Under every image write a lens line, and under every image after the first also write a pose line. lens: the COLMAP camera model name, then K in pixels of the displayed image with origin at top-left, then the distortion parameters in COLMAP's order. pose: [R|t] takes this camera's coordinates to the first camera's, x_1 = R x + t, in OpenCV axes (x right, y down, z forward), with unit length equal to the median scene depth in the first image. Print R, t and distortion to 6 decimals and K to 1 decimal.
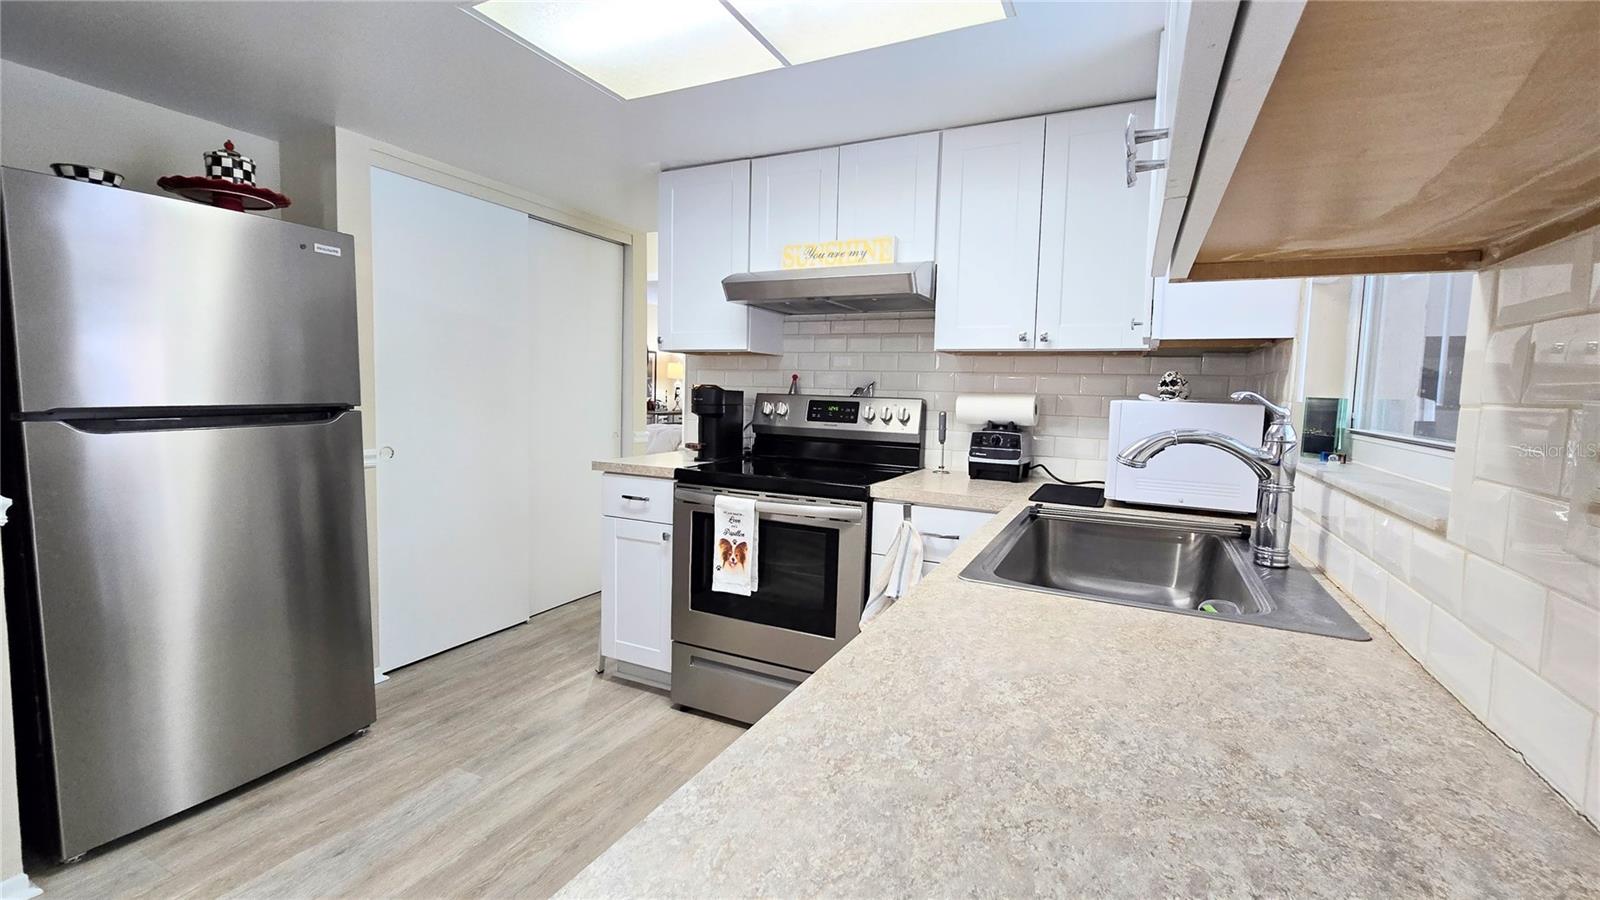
lens RADIAL K [[650.6, 0, 805.0], [0, 650.6, 444.2], [0, 0, 1]] dist [0.000349, -0.000092]
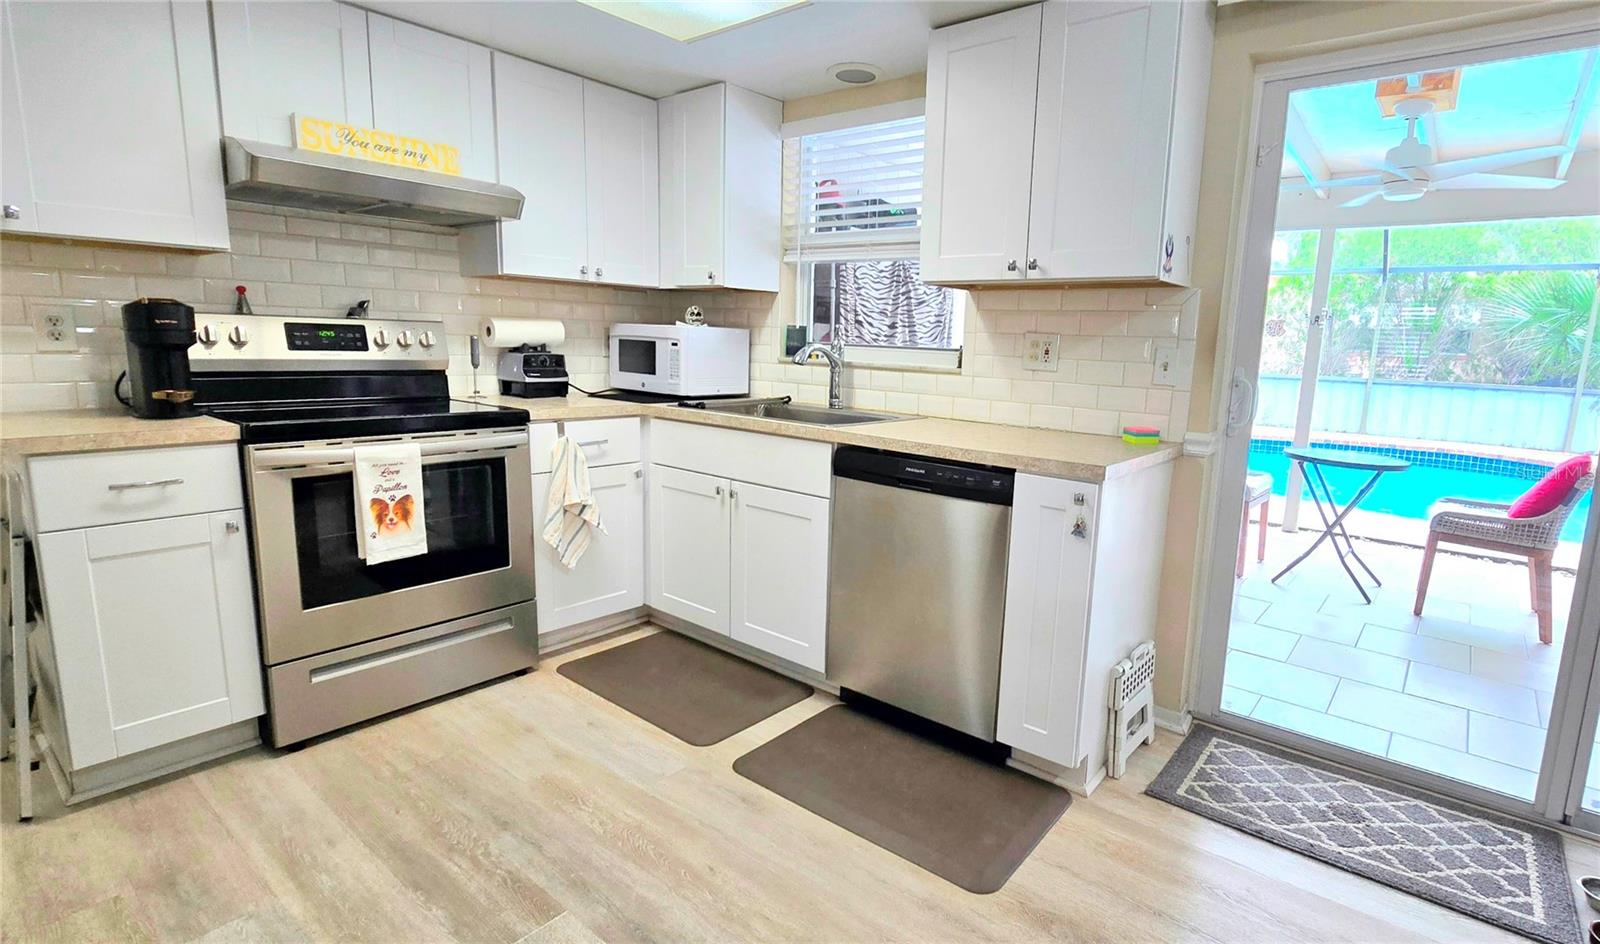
lens RADIAL K [[723.0, 0, 853.0], [0, 723.0, 451.8], [0, 0, 1]] dist [0.001207, -0.007105]
pose [[0.255664, -0.168304, 0.952003, -0.818255], [0.052535, 0.985693, 0.160151, -0.024585], [-0.965337, 0.009068, 0.260848, 0.190791]]
